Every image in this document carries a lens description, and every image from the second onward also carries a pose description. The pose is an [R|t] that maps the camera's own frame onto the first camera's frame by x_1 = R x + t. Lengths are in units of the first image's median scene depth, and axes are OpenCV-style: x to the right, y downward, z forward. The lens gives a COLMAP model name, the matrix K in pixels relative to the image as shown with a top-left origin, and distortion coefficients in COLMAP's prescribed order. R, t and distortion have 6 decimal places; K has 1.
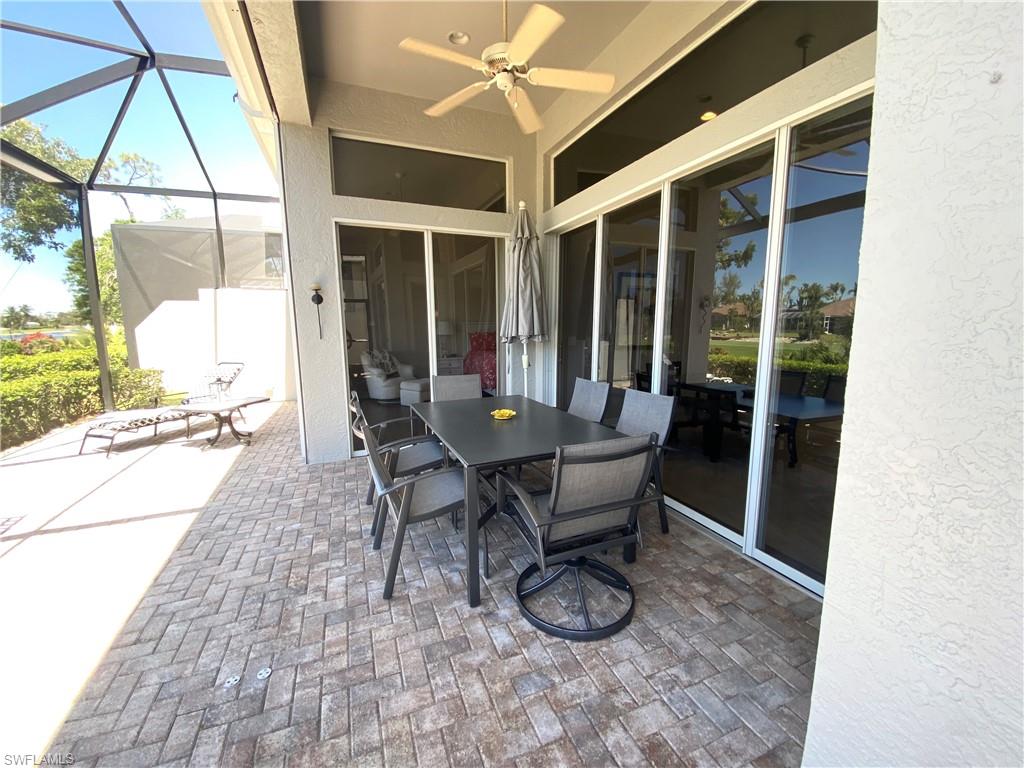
lens RADIAL K [[415.9, 0, 508.5], [0, 415.9, 383.1], [0, 0, 1]] dist [0.016468, -0.017739]
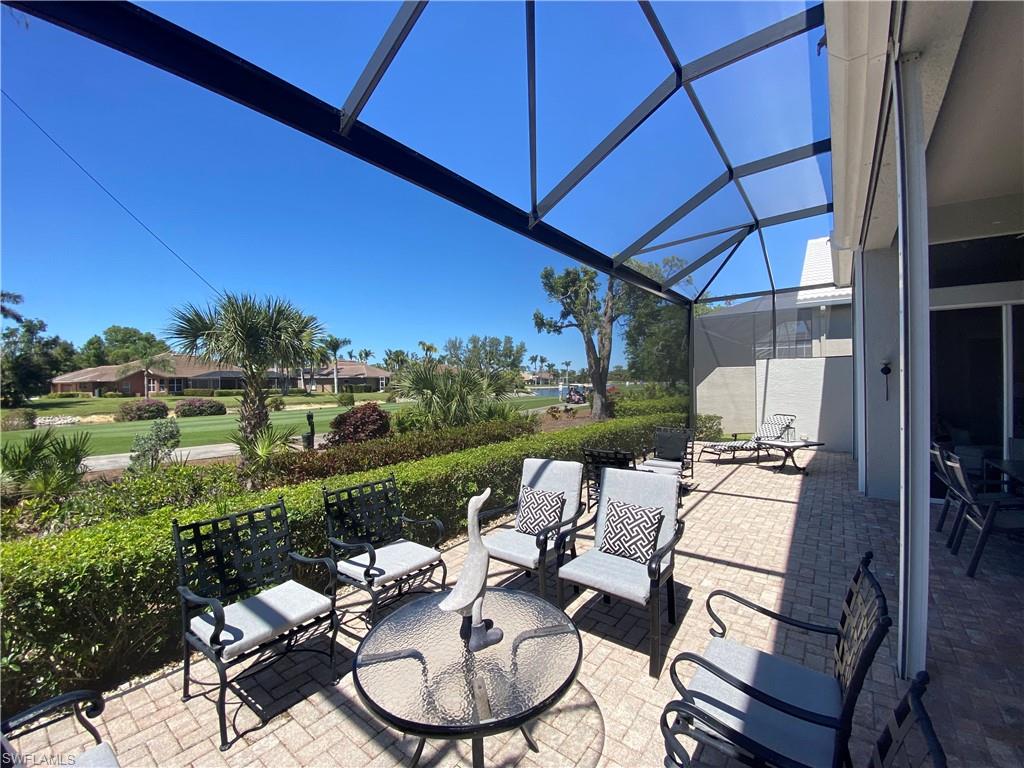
lens RADIAL K [[414.4, 0, 513.9], [0, 414.4, 380.1], [0, 0, 1]] dist [0.009298, -0.015657]
pose [[0.503301, -0.006317, -0.864088, 0.084529], [-0.114927, 0.990600, -0.074182, 0.067464], [0.856434, 0.136643, 0.497844, -0.703707]]
